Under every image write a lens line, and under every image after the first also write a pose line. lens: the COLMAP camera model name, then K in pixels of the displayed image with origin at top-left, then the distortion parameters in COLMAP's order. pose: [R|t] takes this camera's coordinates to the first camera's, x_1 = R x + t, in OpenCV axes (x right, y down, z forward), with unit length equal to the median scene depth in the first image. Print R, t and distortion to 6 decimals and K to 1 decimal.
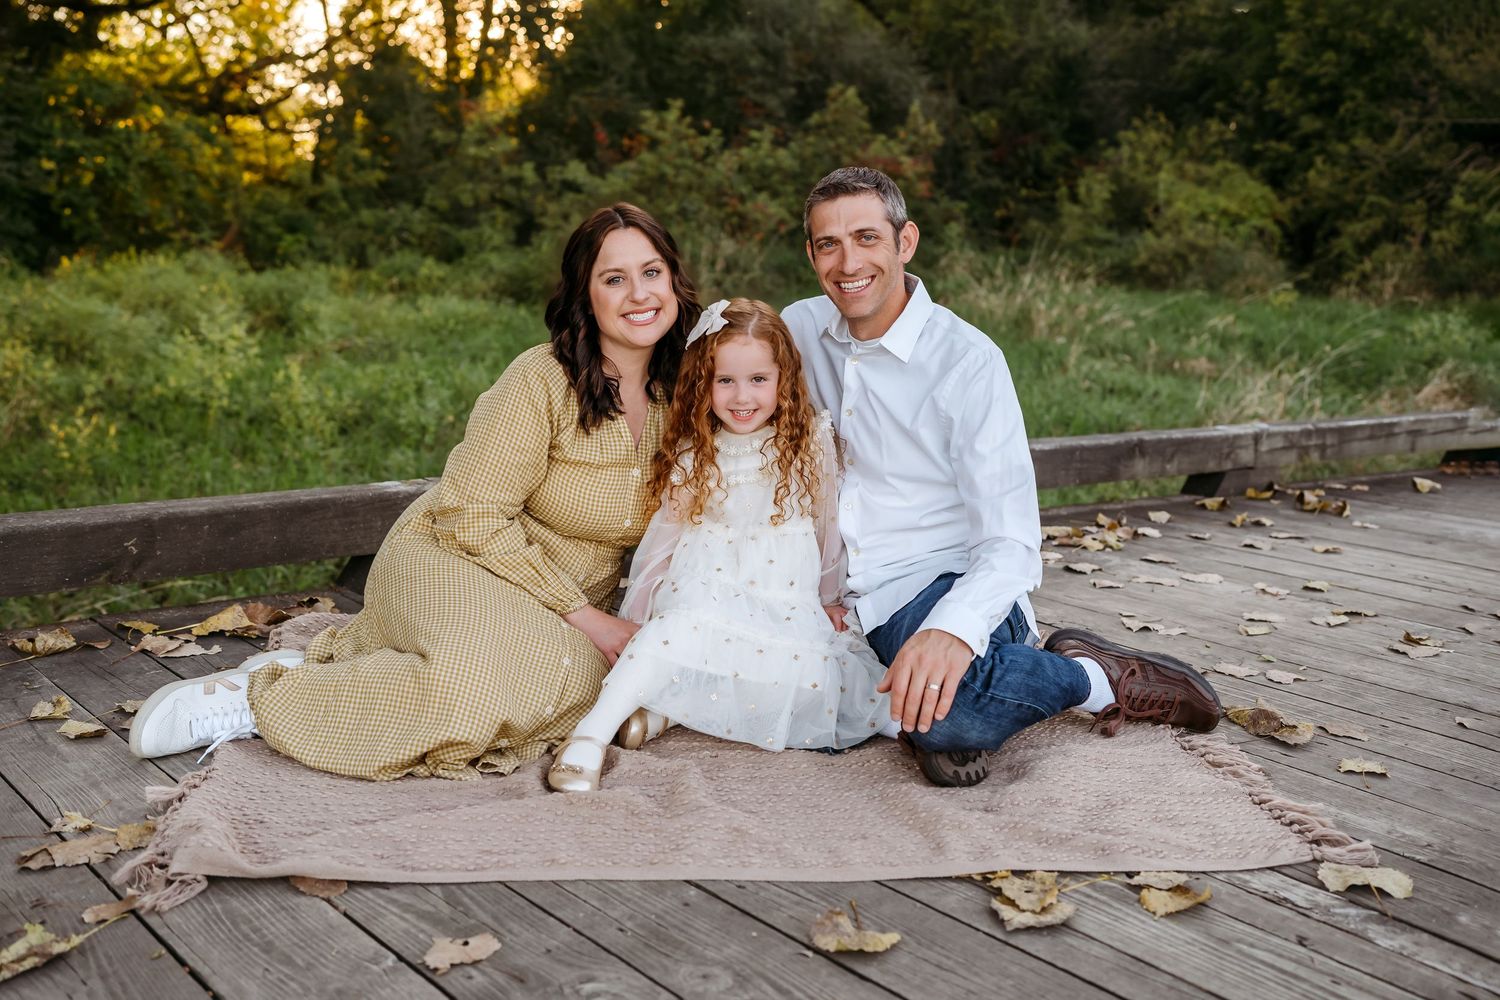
lens RADIAL K [[1428.6, 0, 750.0], [0, 1428.6, 500.0], [0, 0, 1]] dist [0.006403, 0.015097]
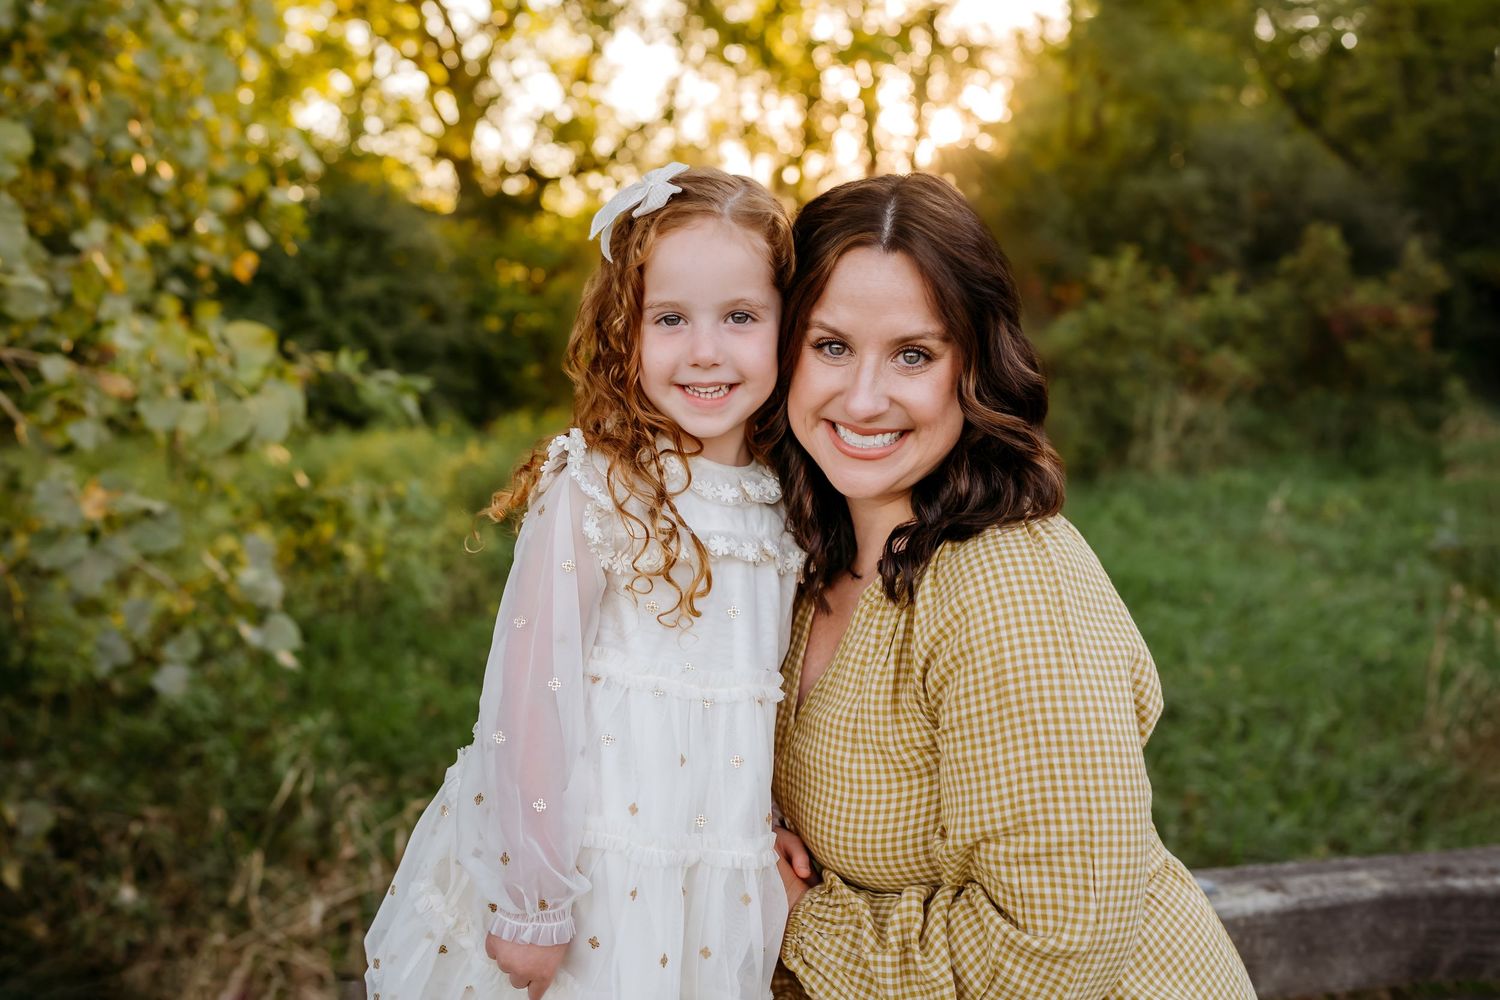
lens RADIAL K [[1414.5, 0, 750.0], [0, 1414.5, 500.0], [0, 0, 1]] dist [0.050141, -0.000164]
pose [[0.966162, 0.021407, -0.257047, -0.043886], [-0.046542, 0.994662, -0.092099, -0.021036], [0.253703, 0.100946, 0.962000, 0.068284]]
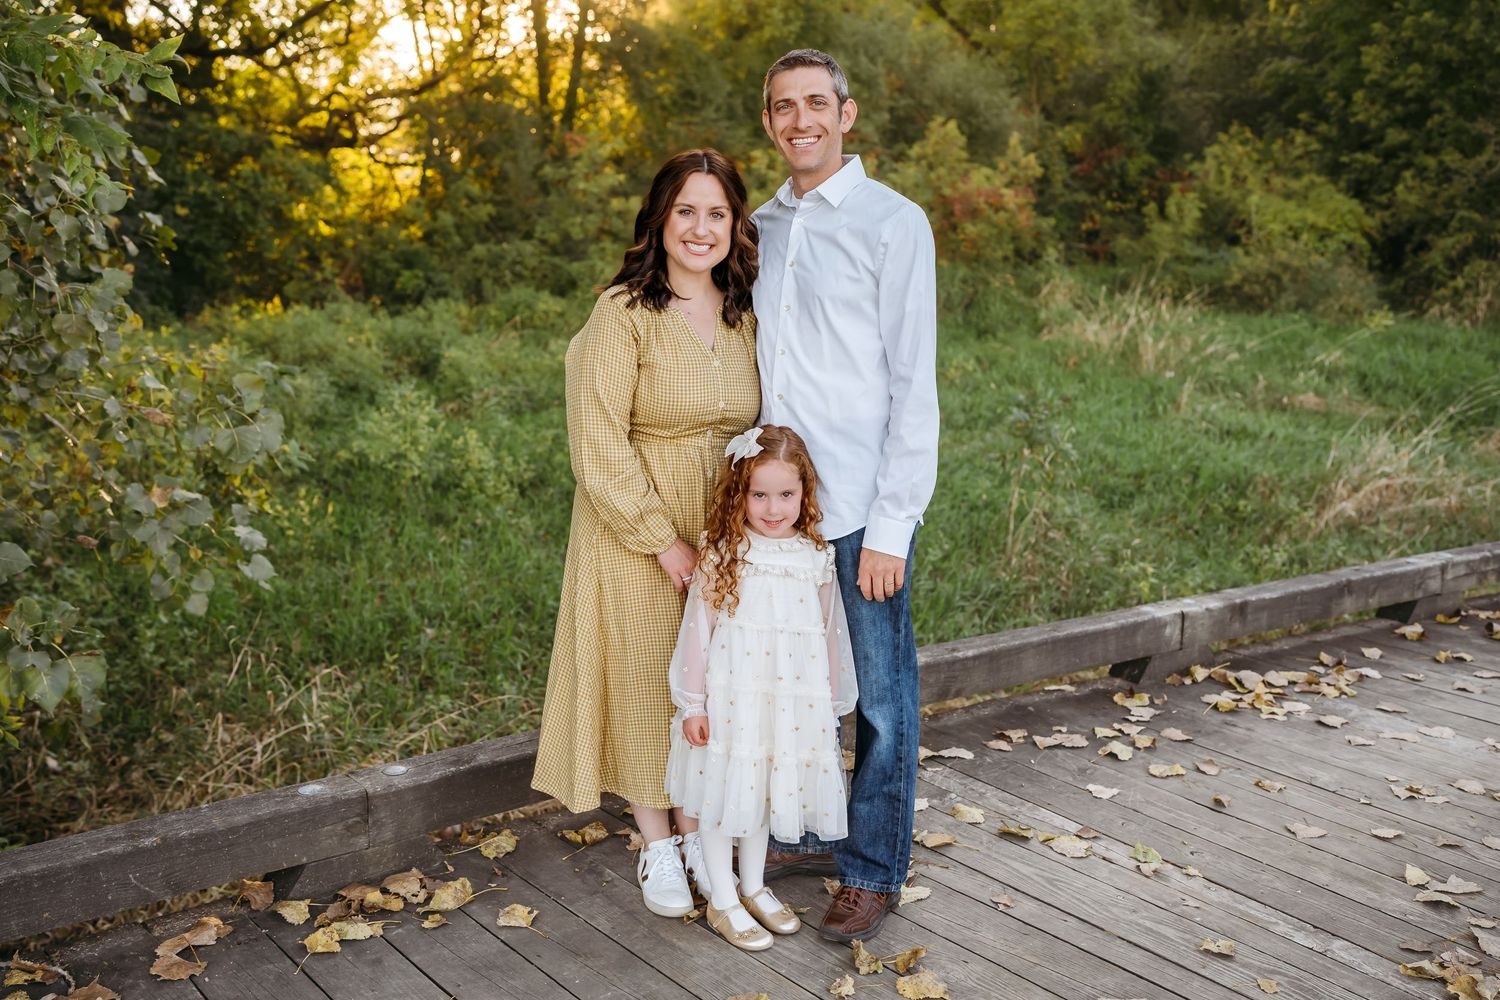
lens RADIAL K [[1452.1, 0, 757.2], [0, 1452.1, 482.2], [0, 0, 1]] dist [-0.002892, 0.071560]
pose [[0.999623, -0.014792, -0.023118, -0.045764], [0.014962, 0.999862, 0.007163, -0.035124], [0.023009, -0.007506, 0.999707, -0.049349]]
